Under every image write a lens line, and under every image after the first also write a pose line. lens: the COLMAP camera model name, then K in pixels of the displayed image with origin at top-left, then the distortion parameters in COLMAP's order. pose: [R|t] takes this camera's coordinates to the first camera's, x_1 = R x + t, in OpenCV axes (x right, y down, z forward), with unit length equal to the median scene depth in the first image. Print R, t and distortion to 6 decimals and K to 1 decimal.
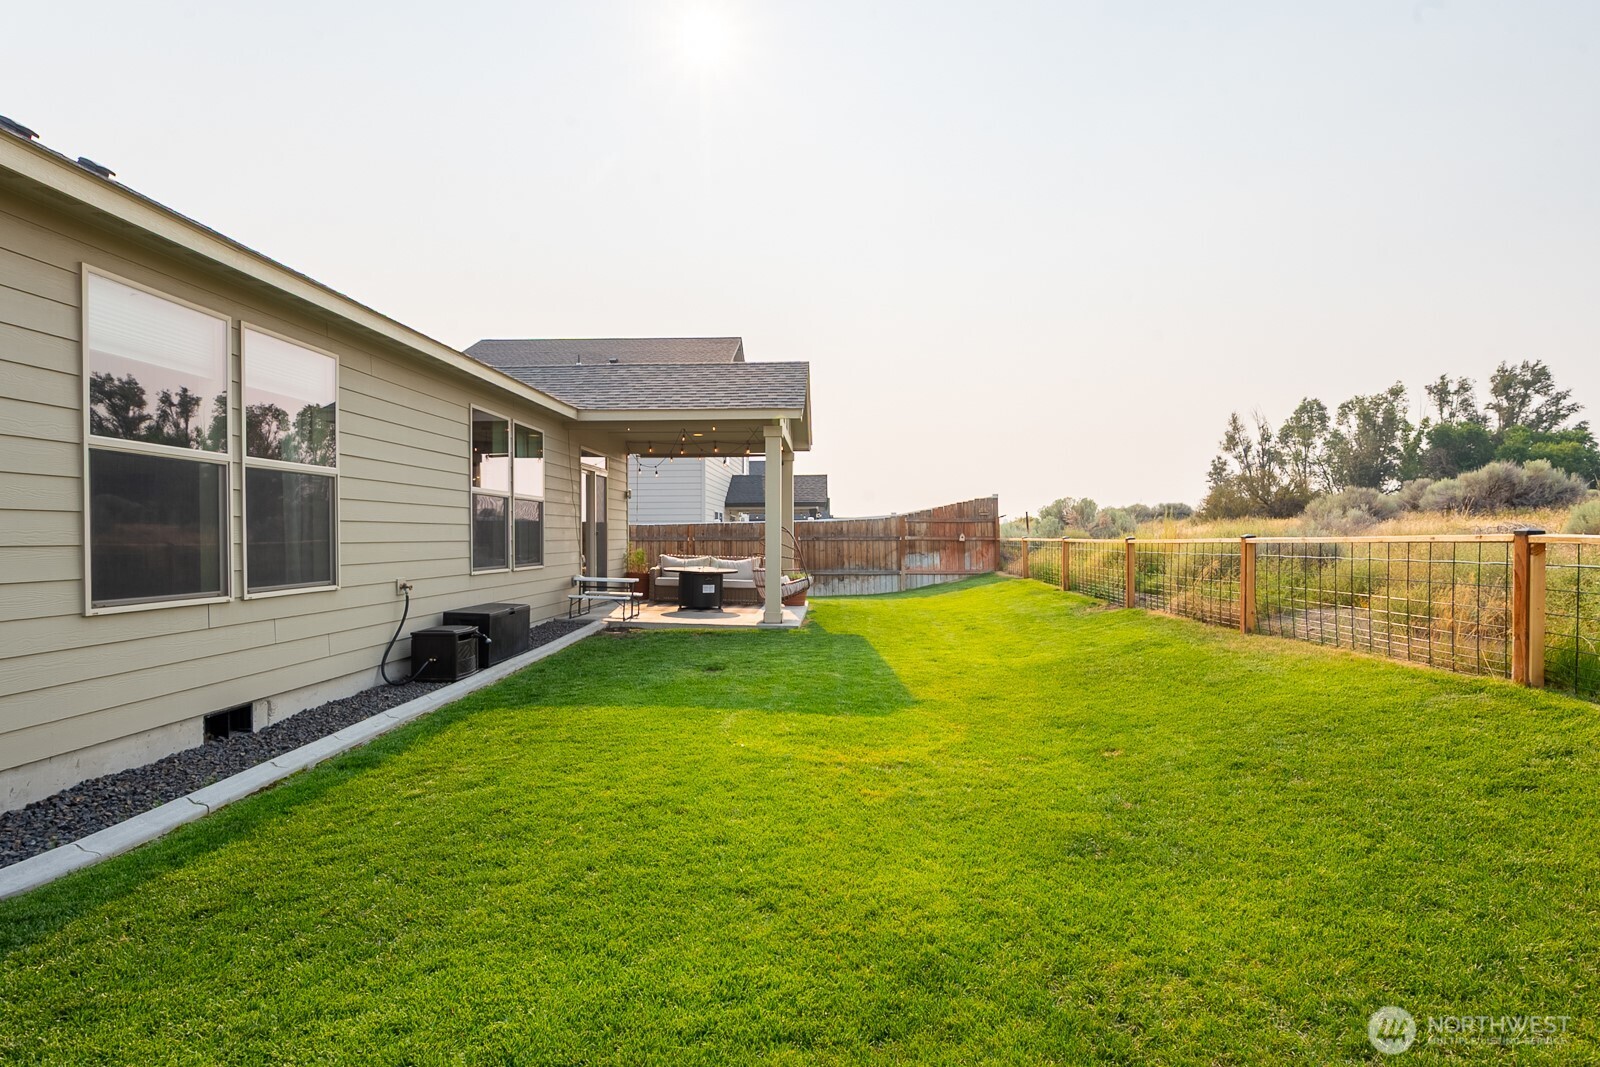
lens RADIAL K [[829.2, 0, 800.0], [0, 829.2, 541.0], [0, 0, 1]] dist [0.000773, -0.001022]
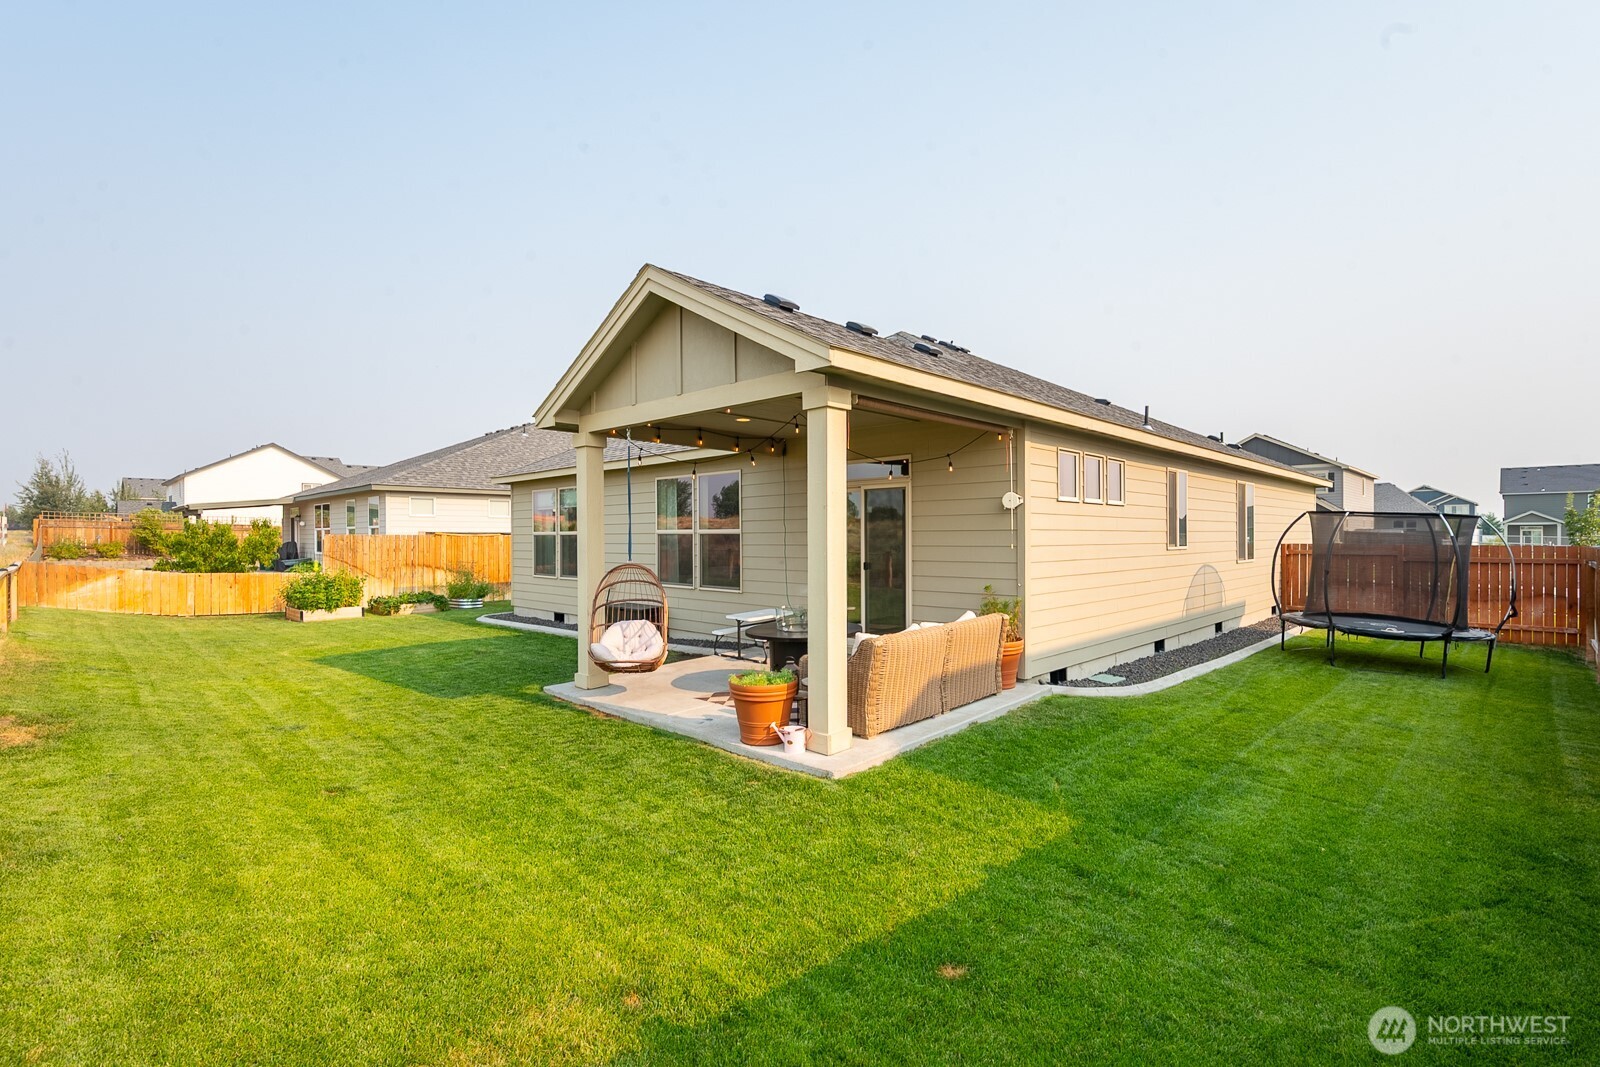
lens RADIAL K [[683.7, 0, 790.1], [0, 683.7, 535.2], [0, 0, 1]] dist [-0.003552, 0.000361]
pose [[-0.683456, 0.003019, -0.729986, 0.161422], [0.003072, 0.999994, 0.001260, -0.024611], [0.729985, -0.001381, -0.683461, 0.906383]]
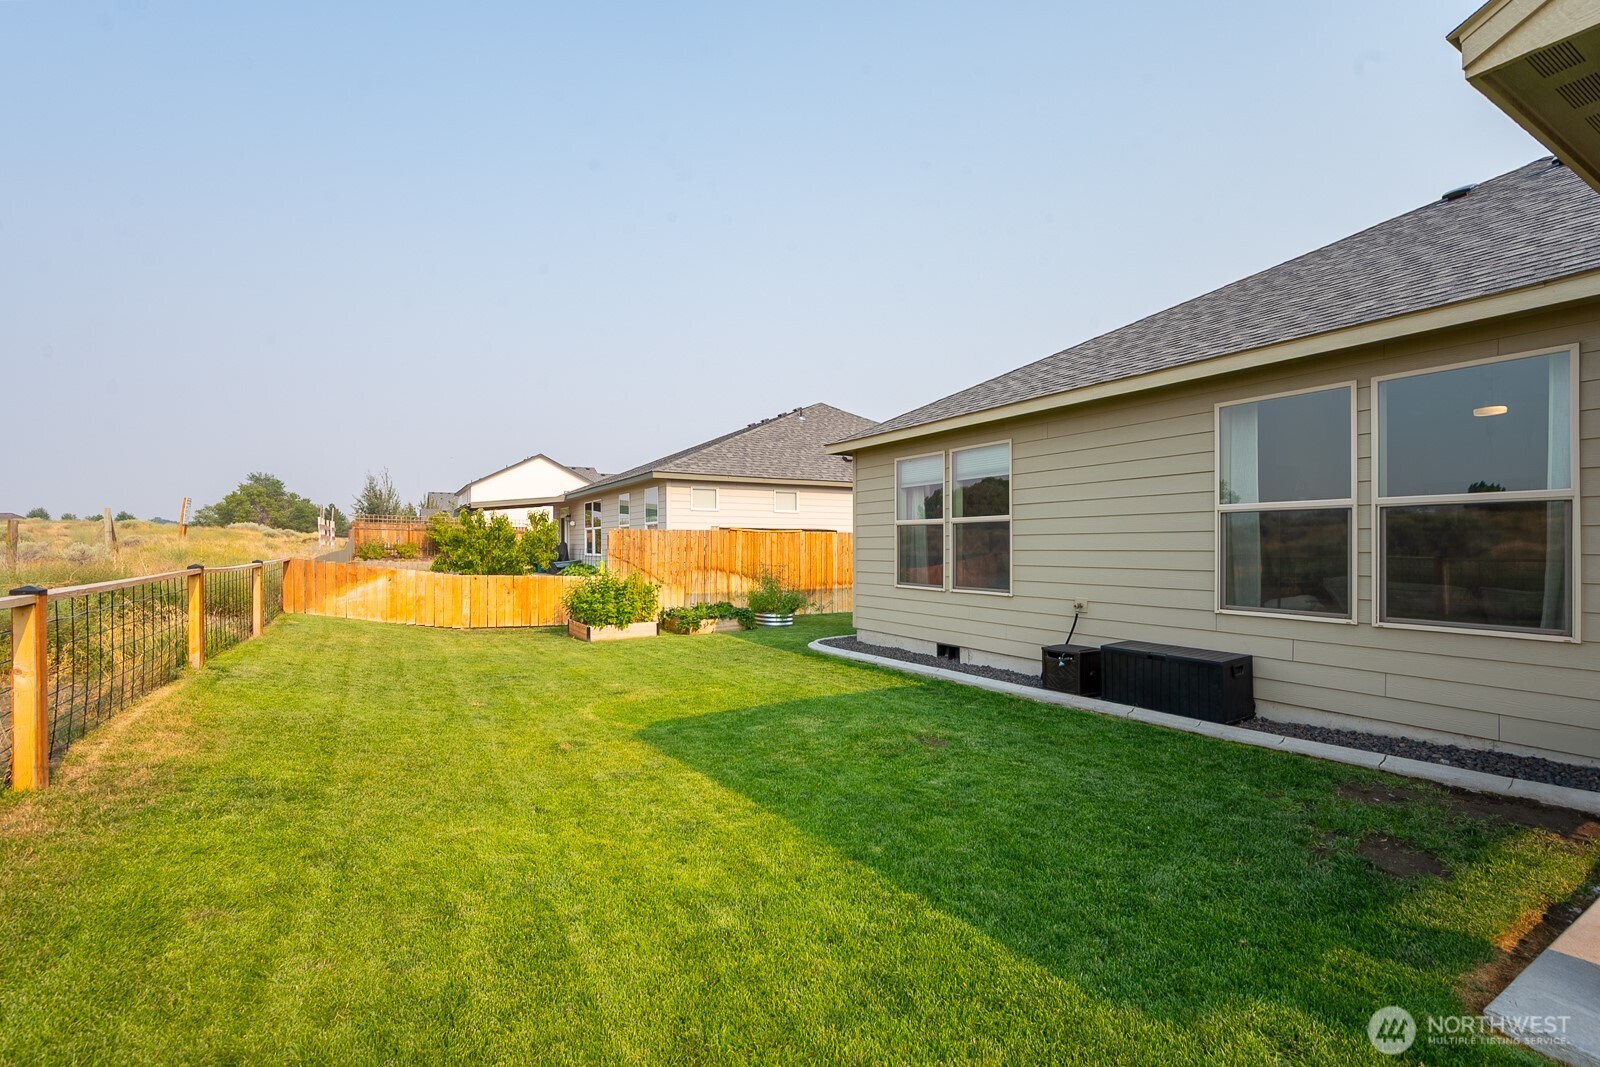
lens RADIAL K [[709.0, 0, 835.8], [0, 709.0, 534.6], [0, 0, 1]] dist [-0.001774, -0.000228]
pose [[-0.843616, -0.004541, -0.536927, 0.124838], [0.000778, 0.999953, -0.009679, -0.013075], [0.536946, -0.008583, -0.843573, 0.611783]]
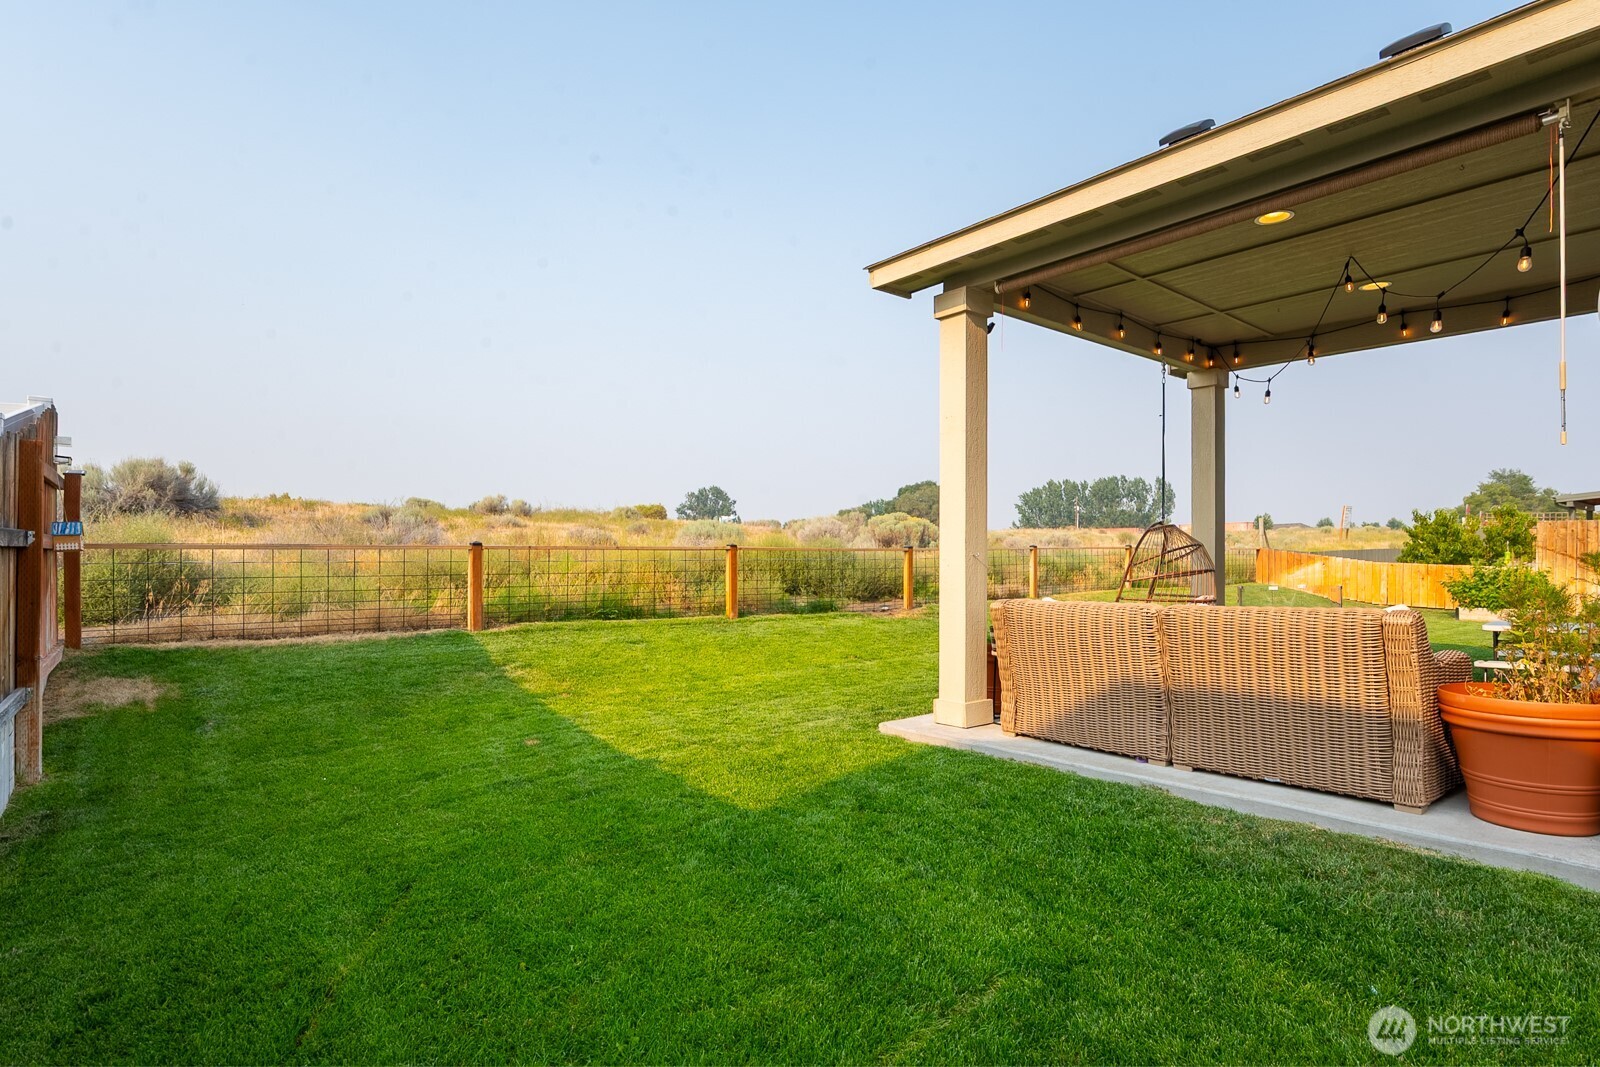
lens RADIAL K [[753.8, 0, 806.2], [0, 753.8, 546.9], [0, 0, 1]] dist [-0.012498, -0.000826]
pose [[-0.643533, 0.005299, 0.765400, -0.162061], [0.004330, 0.999985, -0.003282, -0.000816], [-0.765406, 0.001202, -0.643547, 0.935012]]
